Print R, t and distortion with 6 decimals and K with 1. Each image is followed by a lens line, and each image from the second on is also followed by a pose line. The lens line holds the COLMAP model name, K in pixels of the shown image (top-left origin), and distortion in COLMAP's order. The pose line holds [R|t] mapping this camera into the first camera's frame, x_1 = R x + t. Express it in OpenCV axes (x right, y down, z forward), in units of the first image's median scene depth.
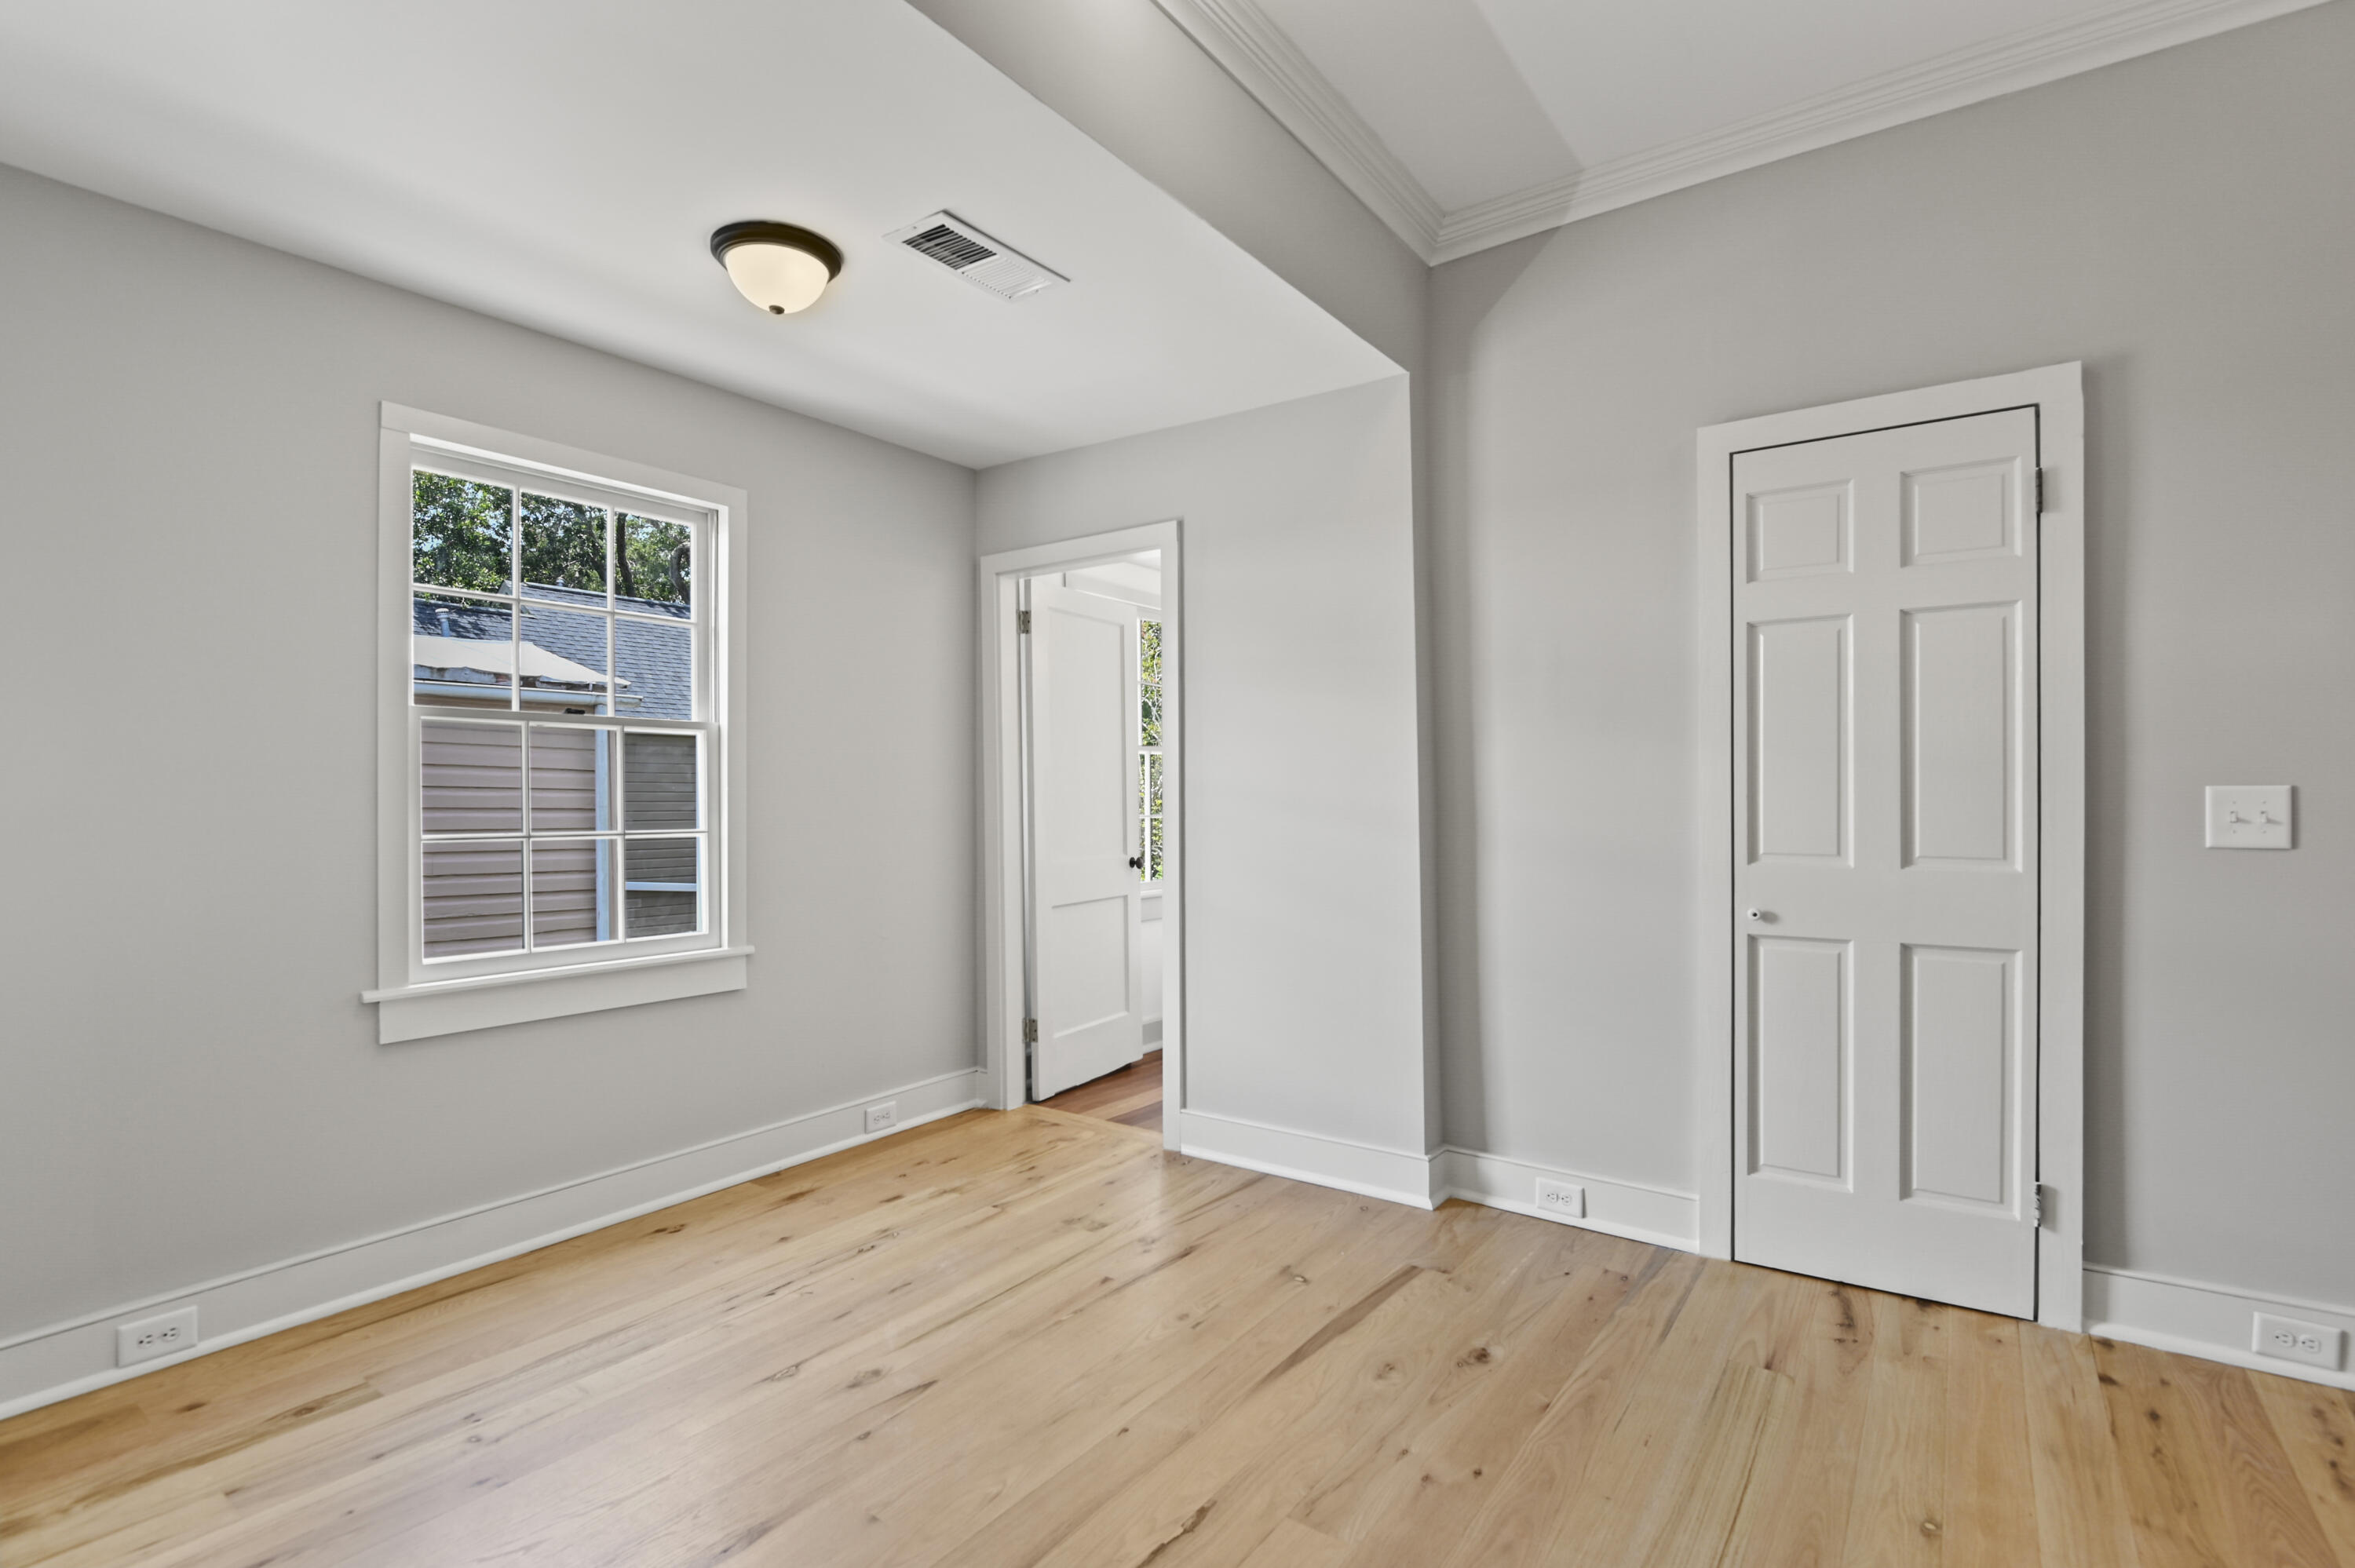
lens RADIAL K [[1119.0, 0, 1177.7], [0, 1119.0, 800.3], [0, 0, 1]] dist [-0.001549, -0.009096]
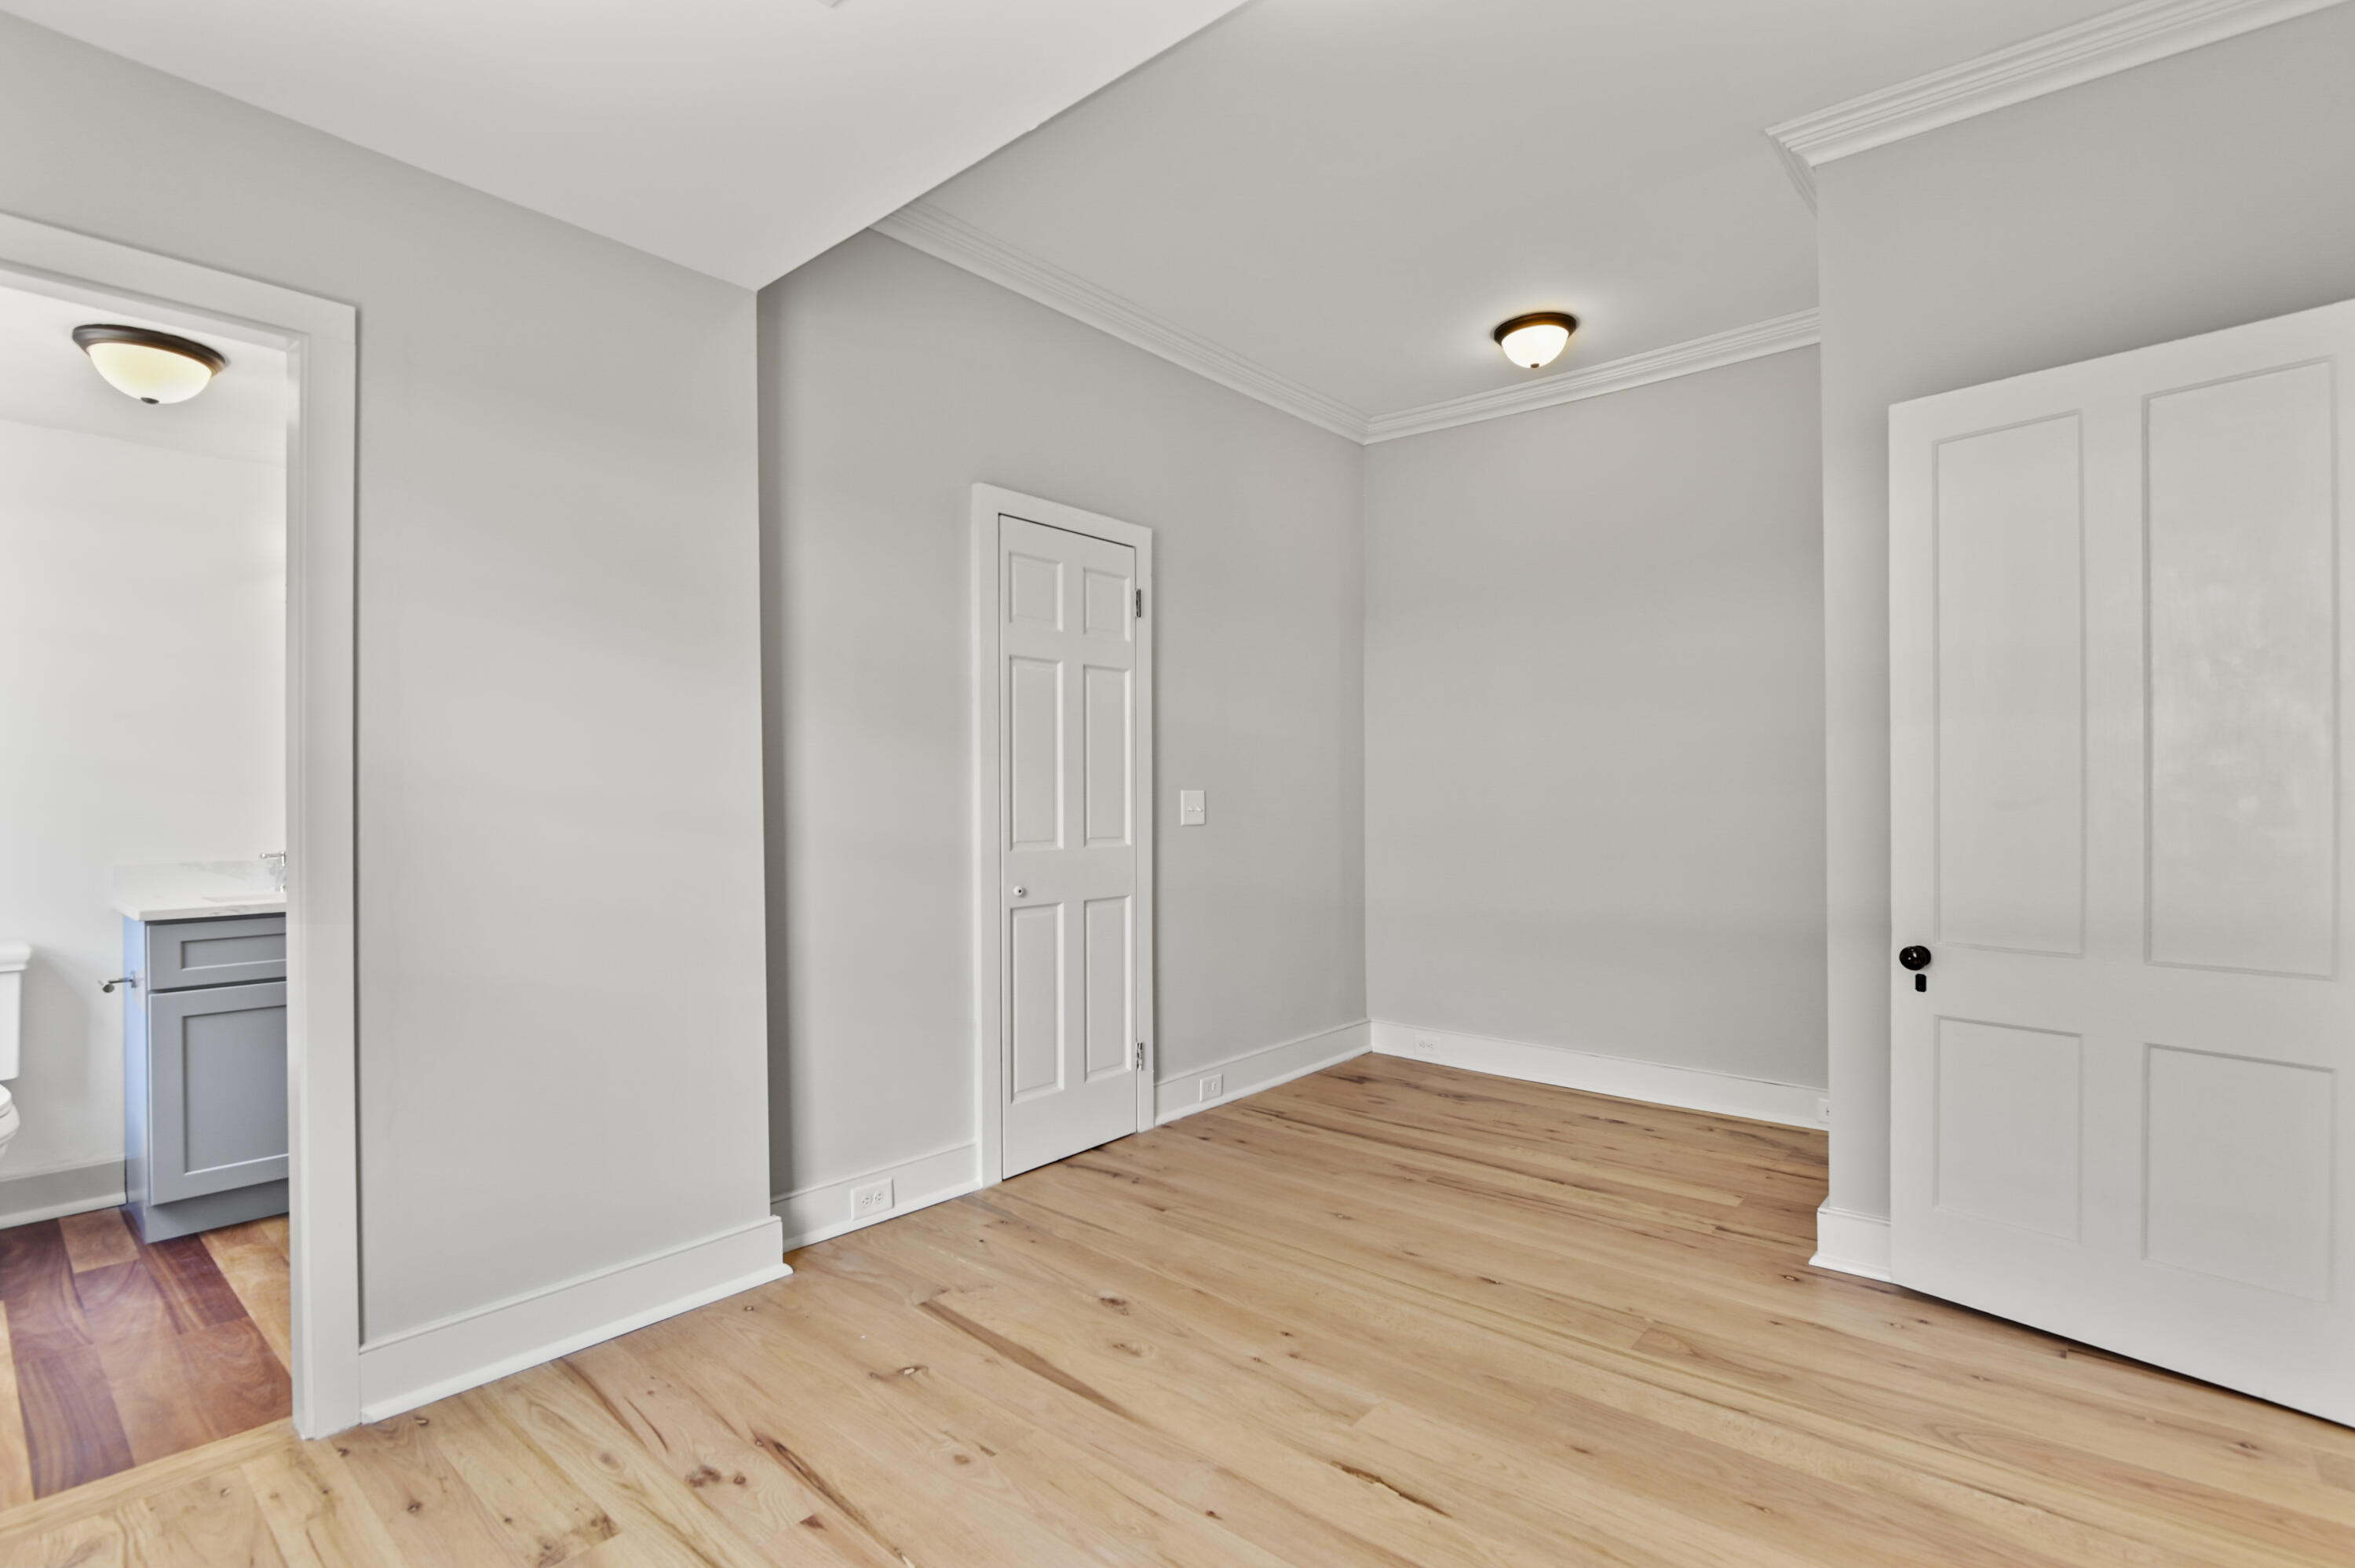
lens RADIAL K [[1119.0, 0, 1177.7], [0, 1119.0, 800.3], [0, 0, 1]] dist [-0.001549, -0.009096]
pose [[0.072371, -0.001902, 0.997376, -0.782401], [0.004633, 0.999988, 0.001571, -0.000335], [-0.997367, 0.004507, 0.072379, 0.809781]]
